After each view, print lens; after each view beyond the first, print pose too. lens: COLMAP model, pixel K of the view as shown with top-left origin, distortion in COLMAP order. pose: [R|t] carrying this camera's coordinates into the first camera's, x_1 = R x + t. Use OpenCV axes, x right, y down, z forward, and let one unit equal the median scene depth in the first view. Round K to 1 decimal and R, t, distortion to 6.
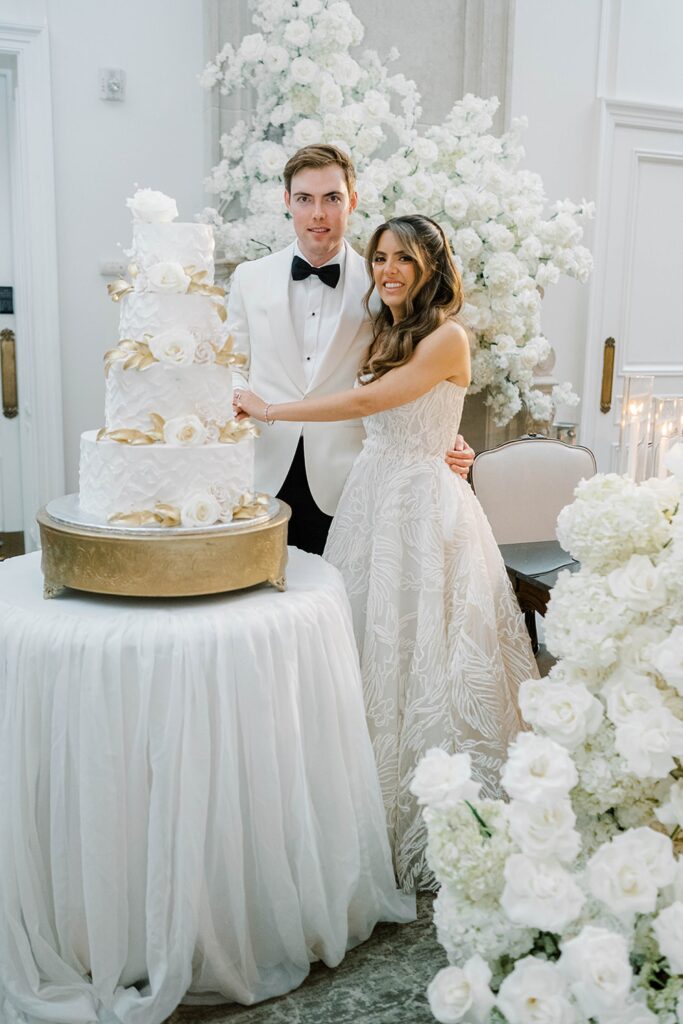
lens RADIAL K [[1028.4, 0, 341.5], [0, 1028.4, 512.0], [0, 0, 1]] dist [0.006984, 0.005001]
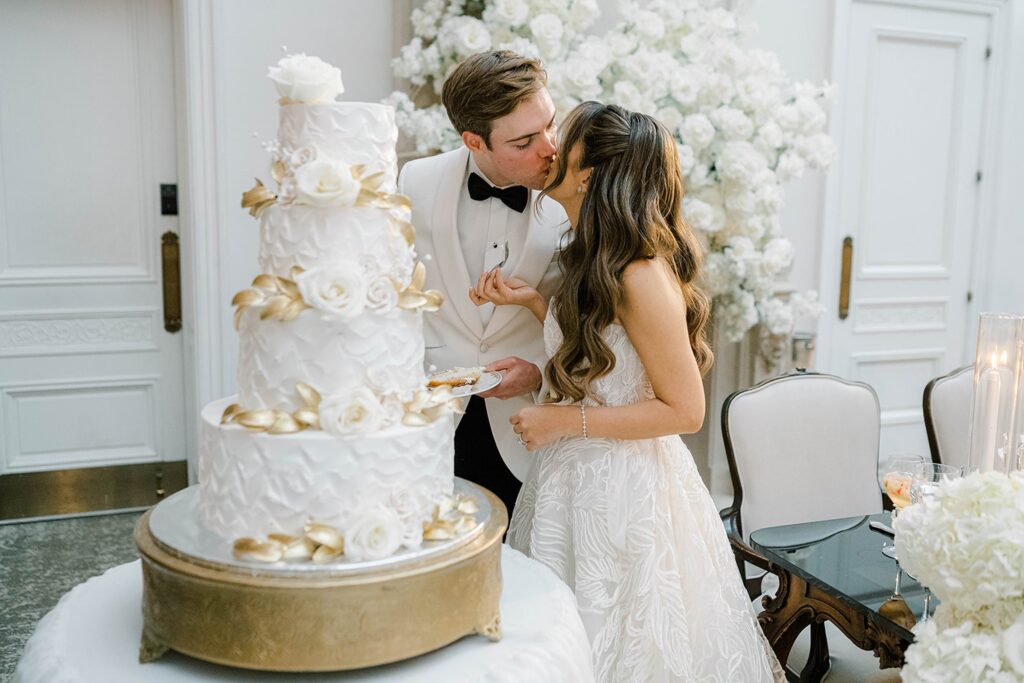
lens RADIAL K [[1028.4, 0, 509.3], [0, 1028.4, 361.5], [0, 0, 1]] dist [0.006984, 0.005001]
pose [[0.999698, -0.001753, -0.024493, -0.014177], [0.000828, 0.999288, -0.037728, -0.036171], [0.024541, 0.037696, 0.998988, 0.141937]]
